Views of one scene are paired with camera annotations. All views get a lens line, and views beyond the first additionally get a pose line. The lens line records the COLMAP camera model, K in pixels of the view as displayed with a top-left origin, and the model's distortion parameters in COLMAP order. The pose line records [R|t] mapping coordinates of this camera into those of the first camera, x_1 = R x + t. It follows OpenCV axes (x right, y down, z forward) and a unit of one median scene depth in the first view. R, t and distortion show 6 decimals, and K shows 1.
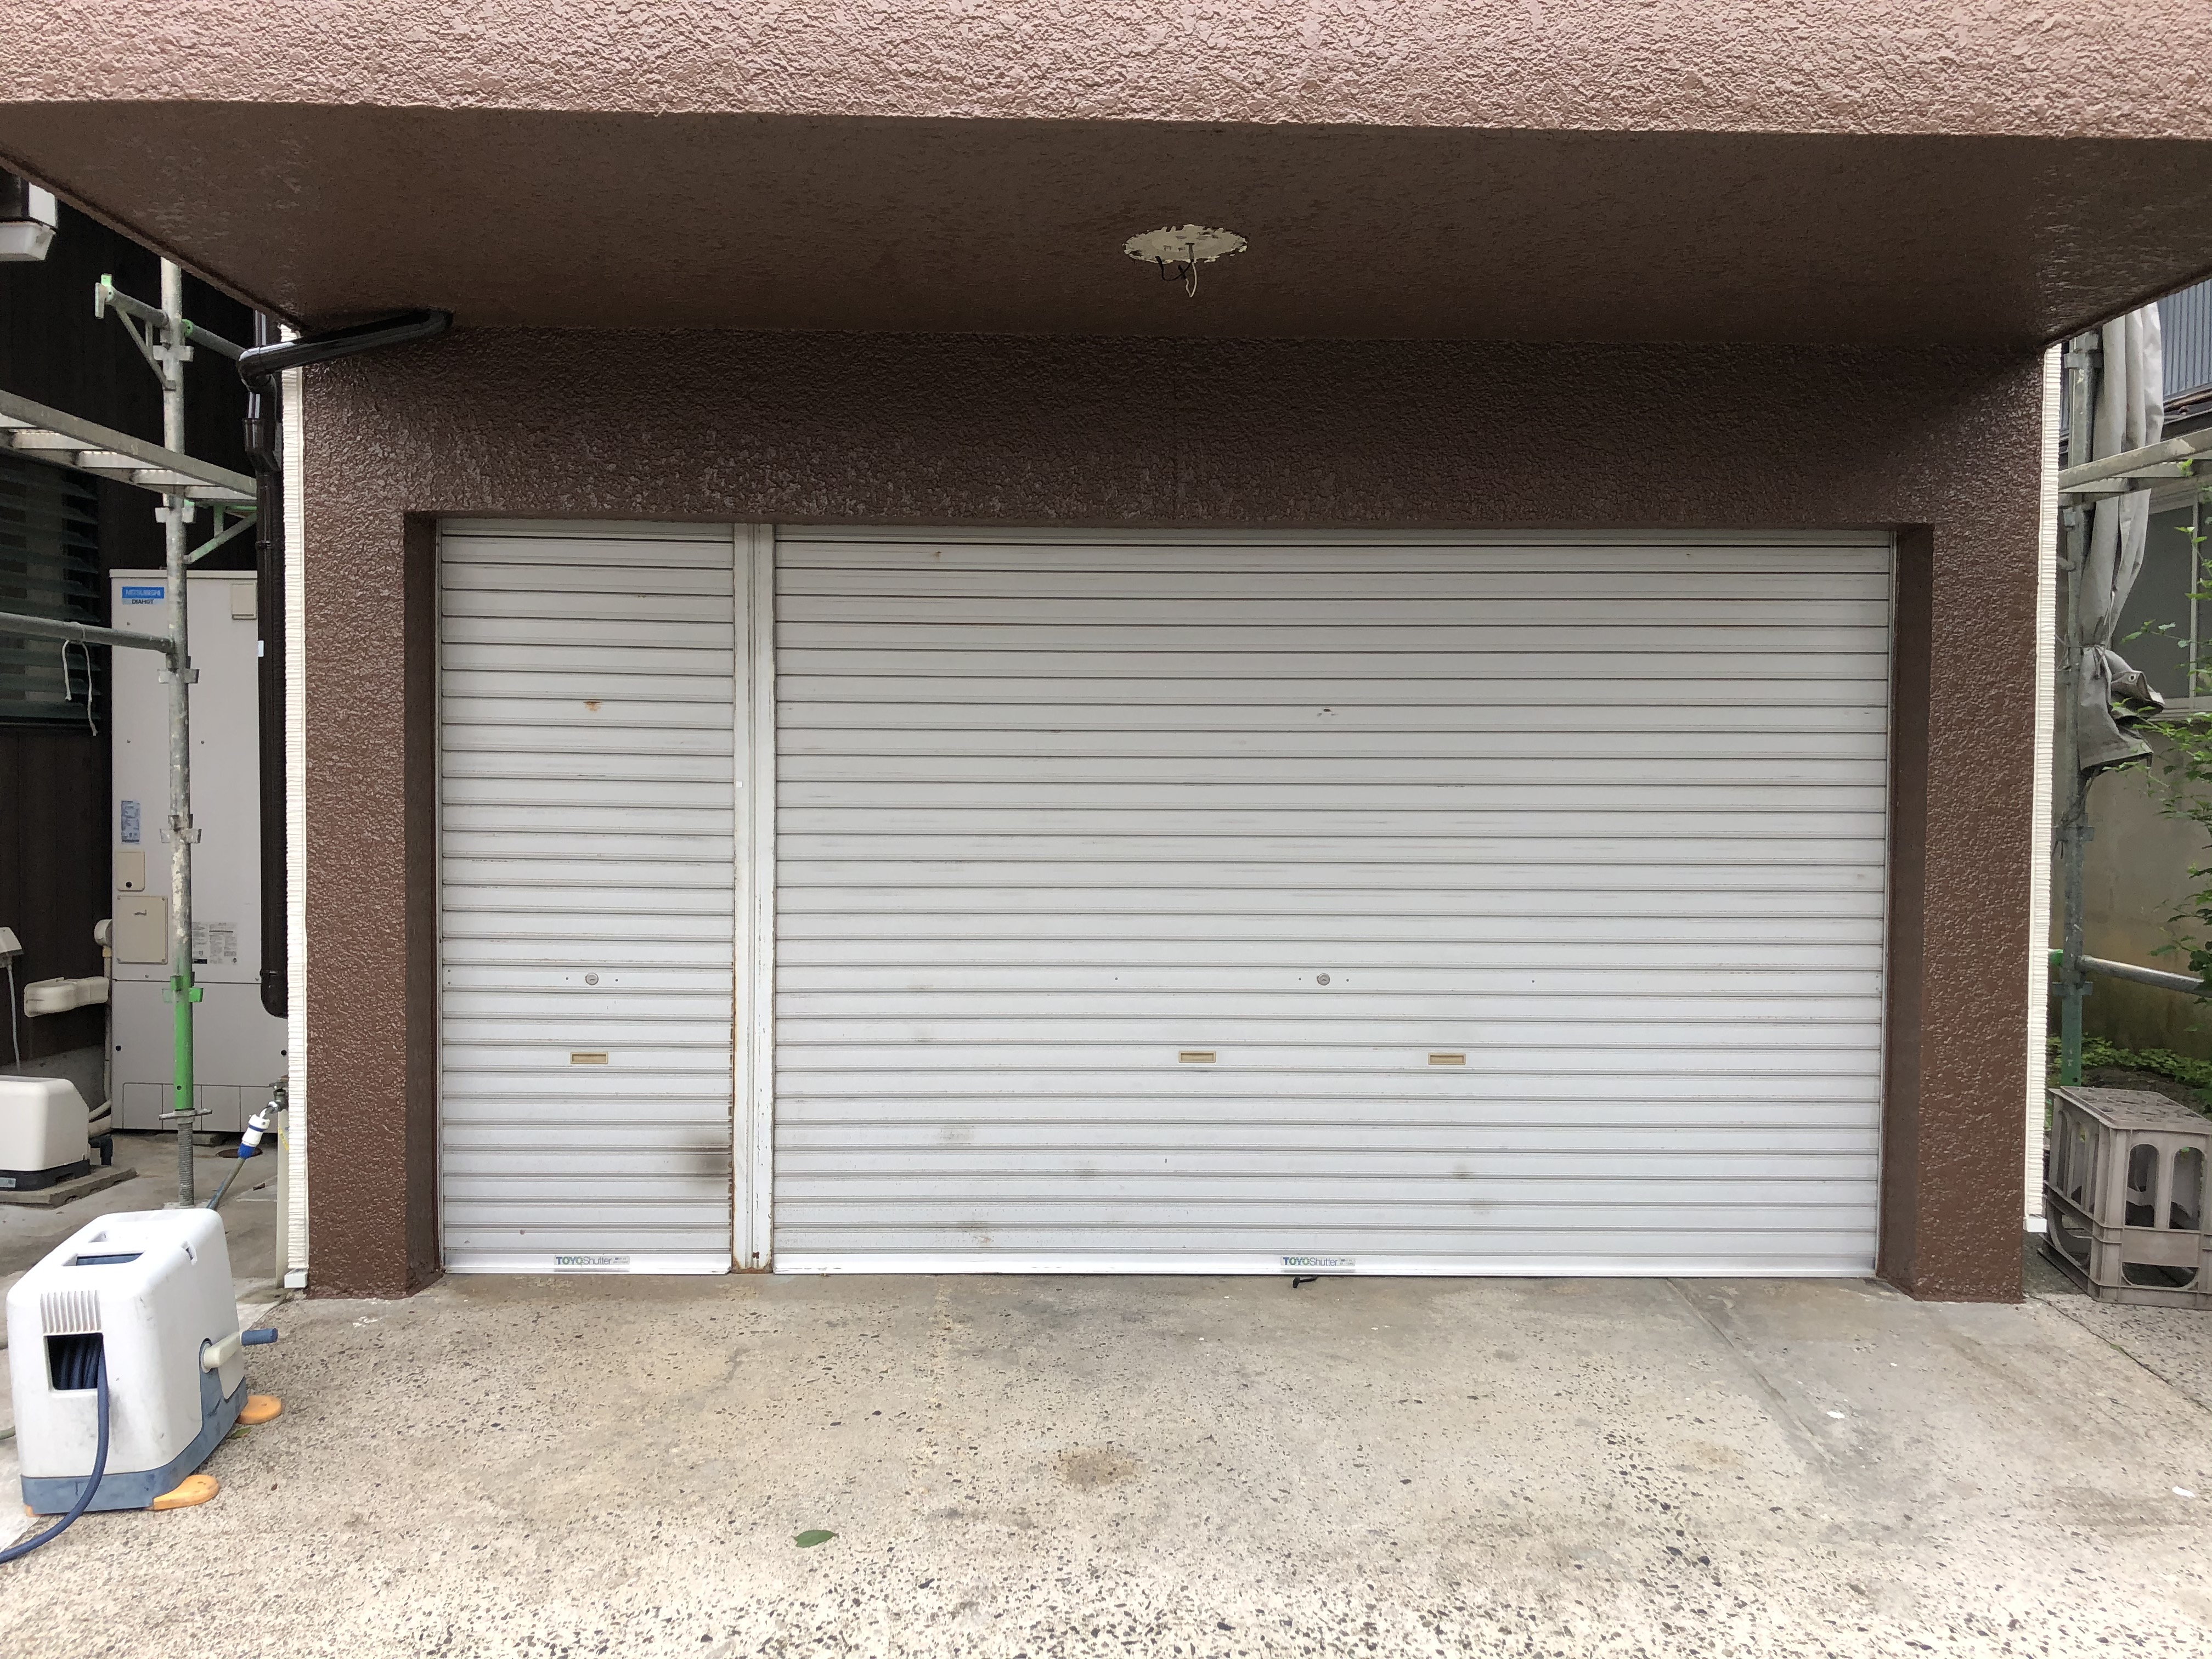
lens RADIAL K [[1836.5, 0, 1106.0], [0, 1836.5, 829.5], [0, 0, 1]] dist [0.055536, -0.075537]
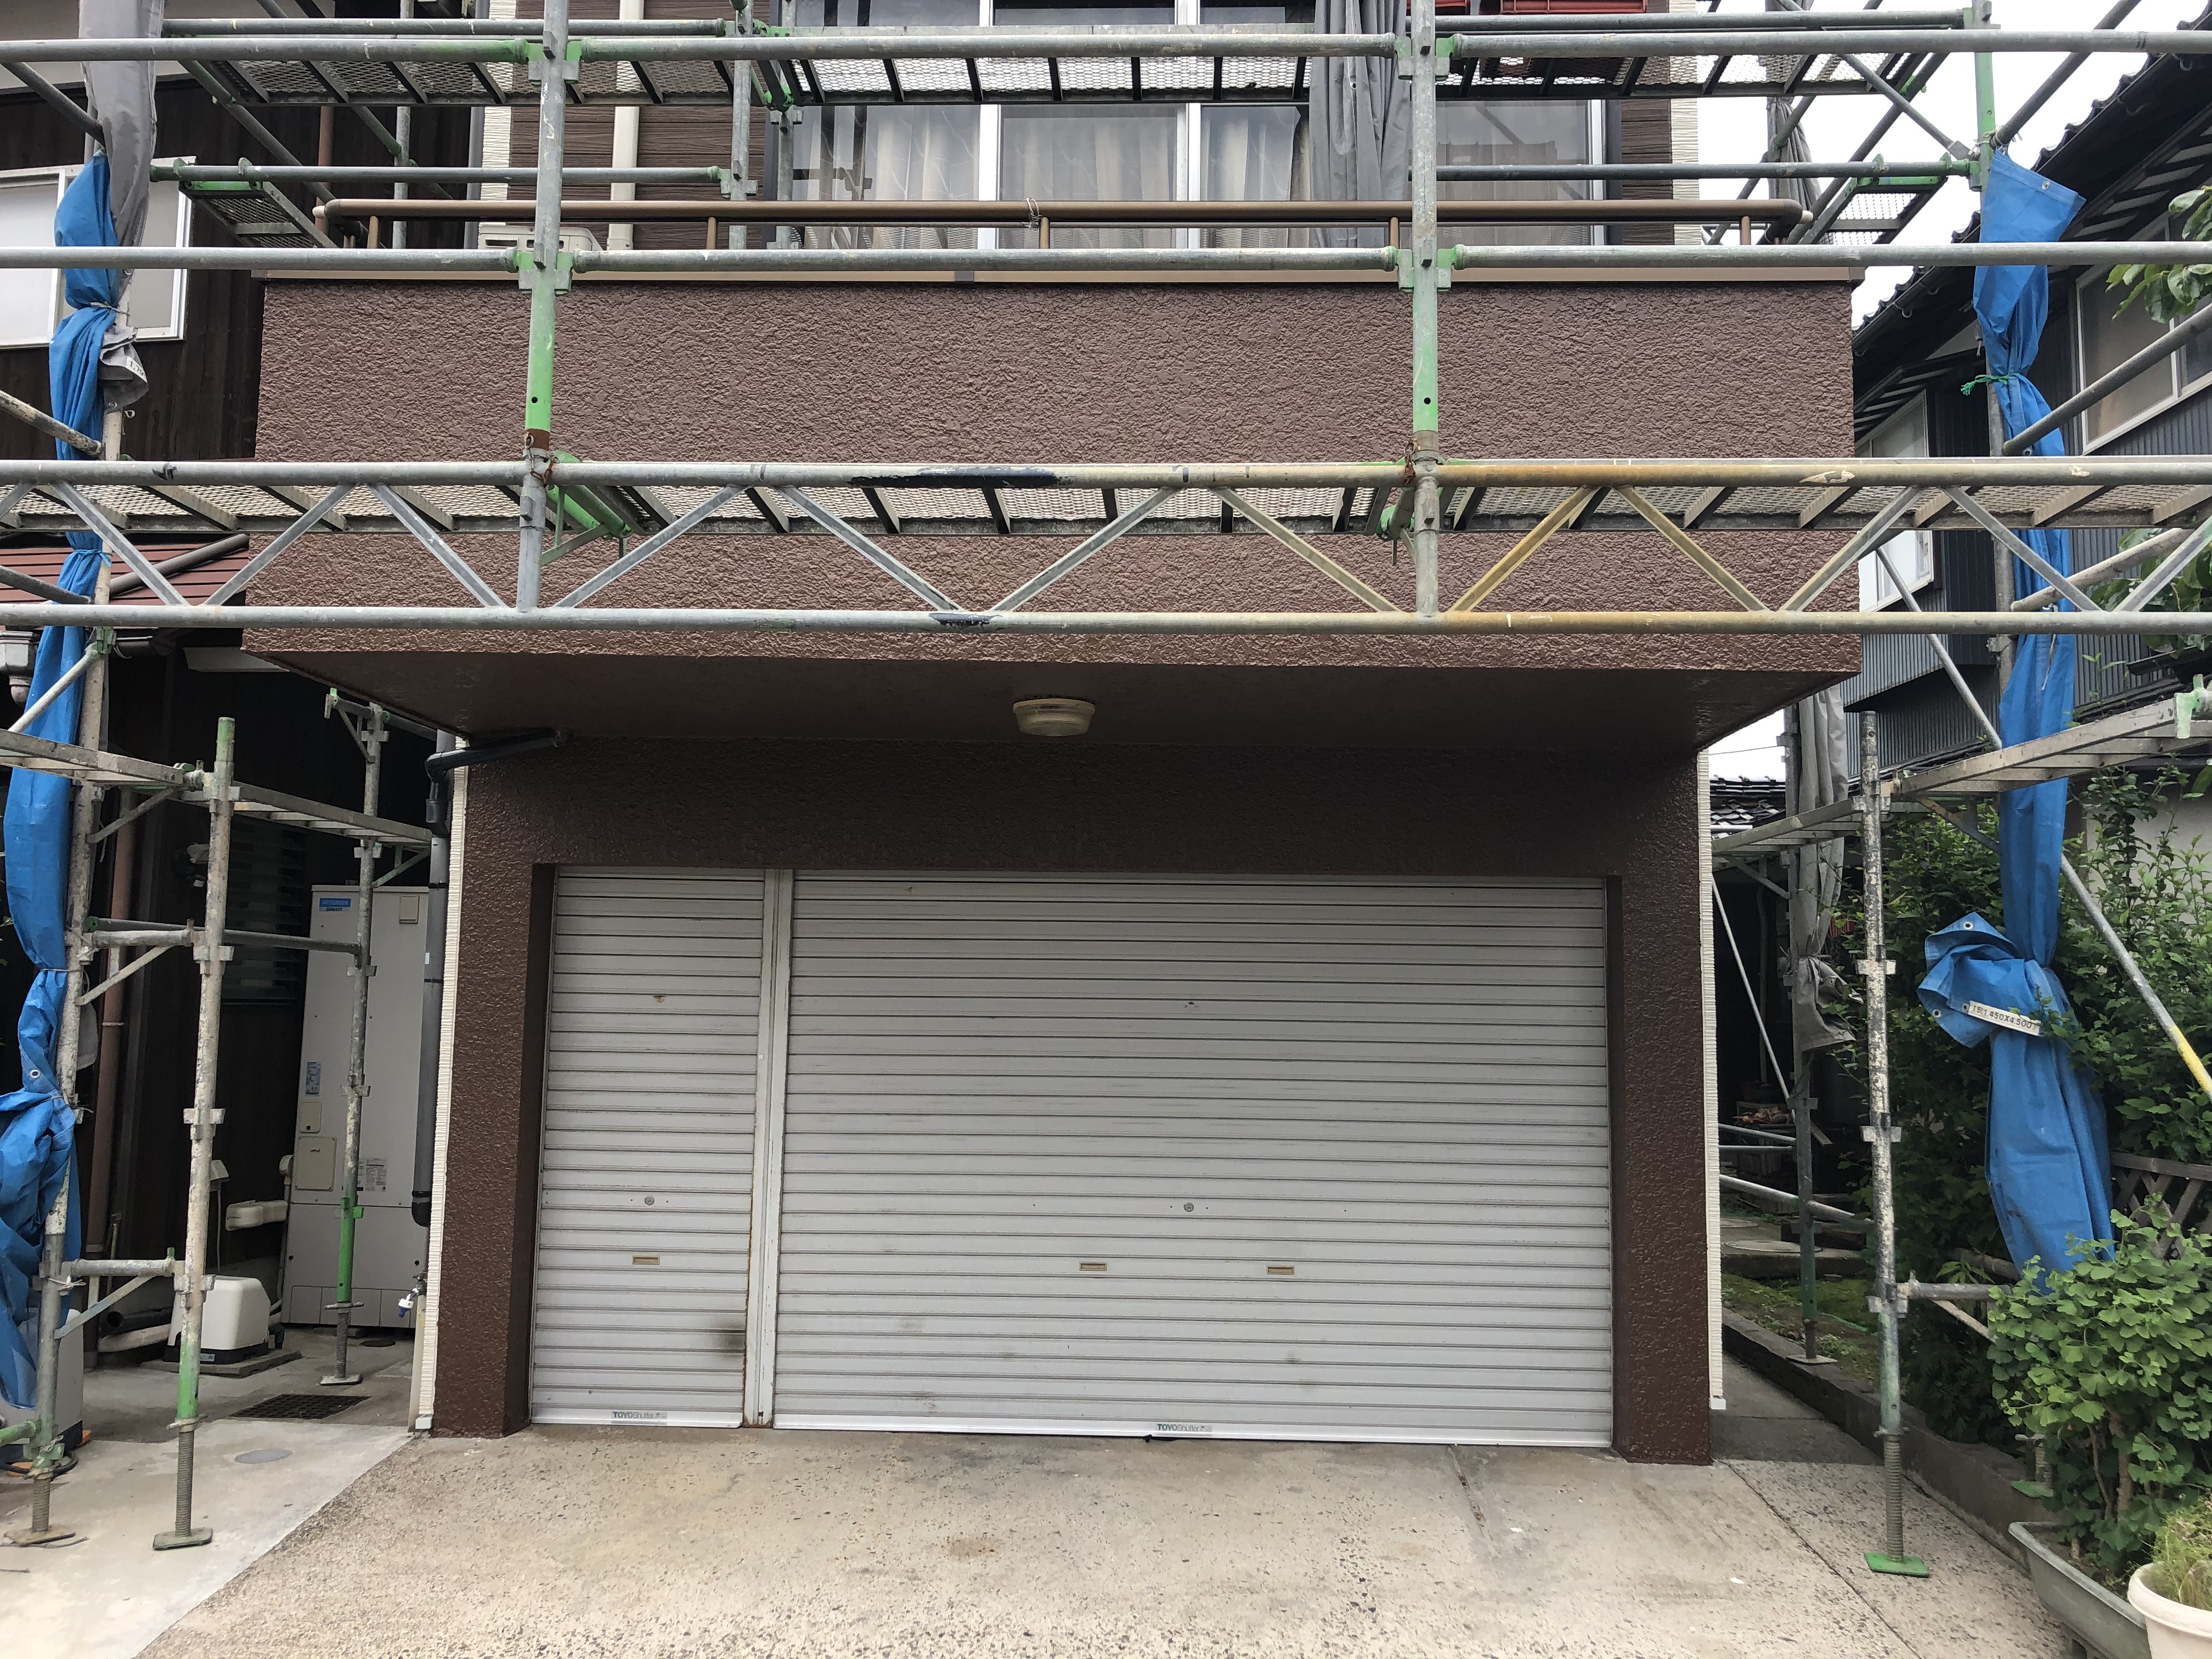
lens RADIAL K [[1836.5, 0, 1106.0], [0, 1836.5, 829.5], [0, 0, 1]] dist [0.055536, -0.075537]
pose [[0.998325, 0.001913, -0.057817, 0.141462], [-0.009796, 0.990608, -0.136382, -0.007922], [0.057013, 0.136720, 0.988968, -0.378885]]
